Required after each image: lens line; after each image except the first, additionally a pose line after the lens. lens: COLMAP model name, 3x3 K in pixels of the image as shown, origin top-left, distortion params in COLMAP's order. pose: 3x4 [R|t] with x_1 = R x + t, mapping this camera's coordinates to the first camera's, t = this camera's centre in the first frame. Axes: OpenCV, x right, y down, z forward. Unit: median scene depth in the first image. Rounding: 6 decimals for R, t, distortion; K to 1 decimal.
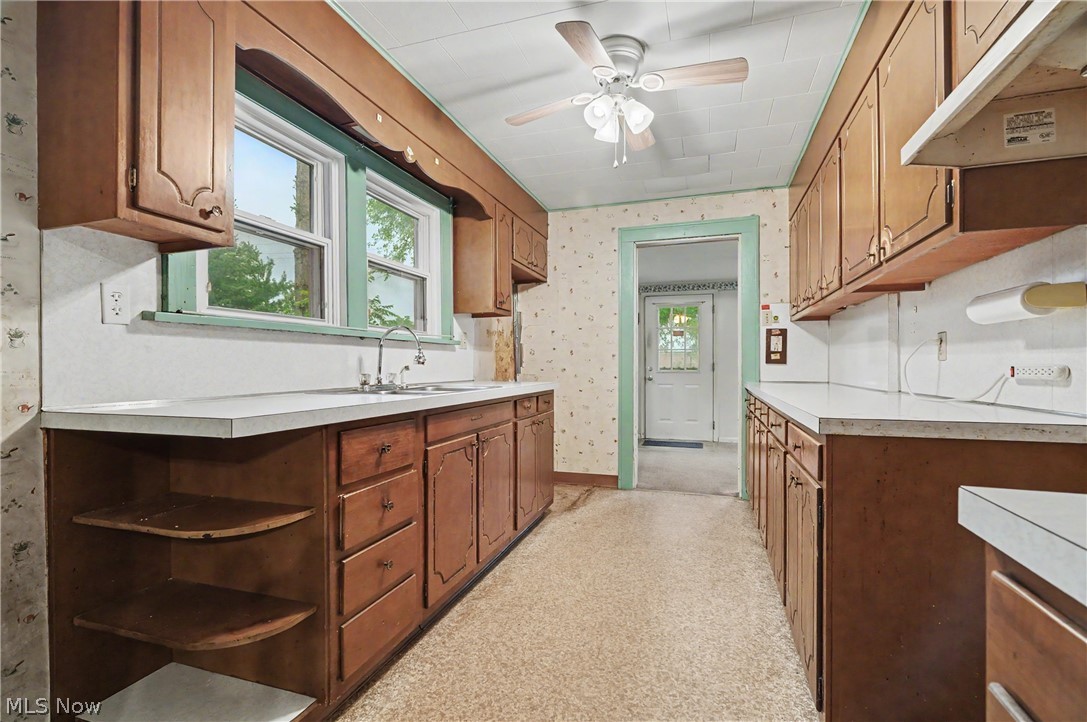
lens RADIAL K [[502.0, 0, 546.1], [0, 502.0, 366.2], [0, 0, 1]] dist [-0.008819, -0.000128]
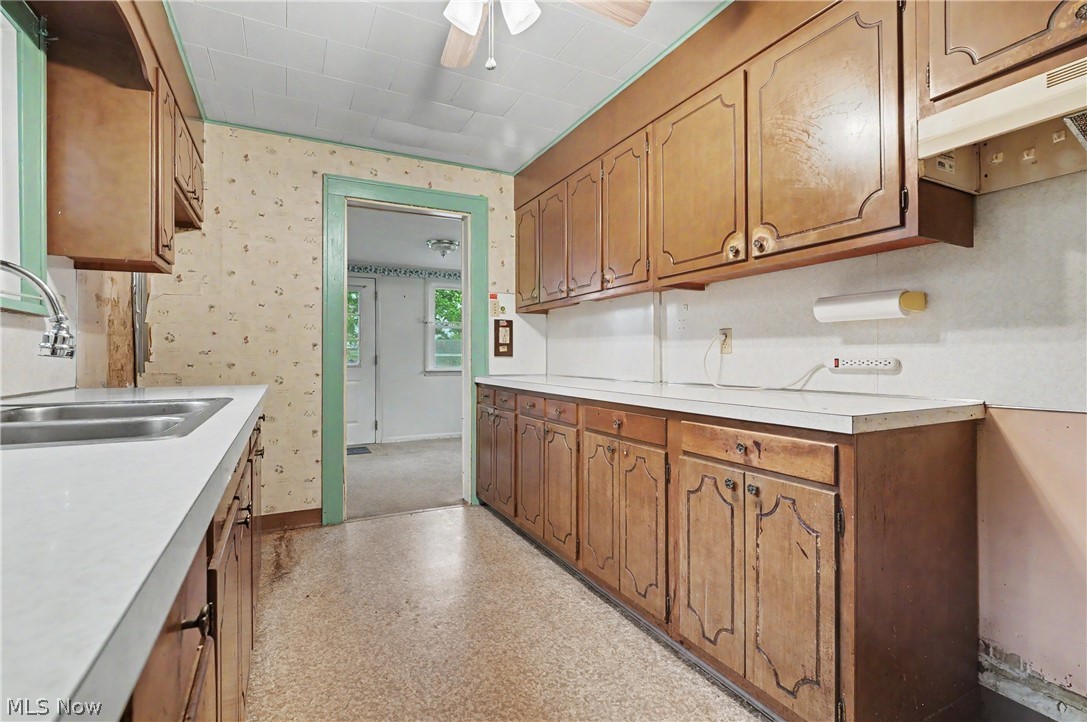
lens RADIAL K [[502.0, 0, 544.1], [0, 502.0, 356.7], [0, 0, 1]] dist [-0.008819, -0.000128]
pose [[0.697028, 0.000667, 0.717044, -0.174120], [0.002849, 0.999989, -0.003700, -0.000620], [-0.717038, 0.004622, 0.697018, 0.278008]]
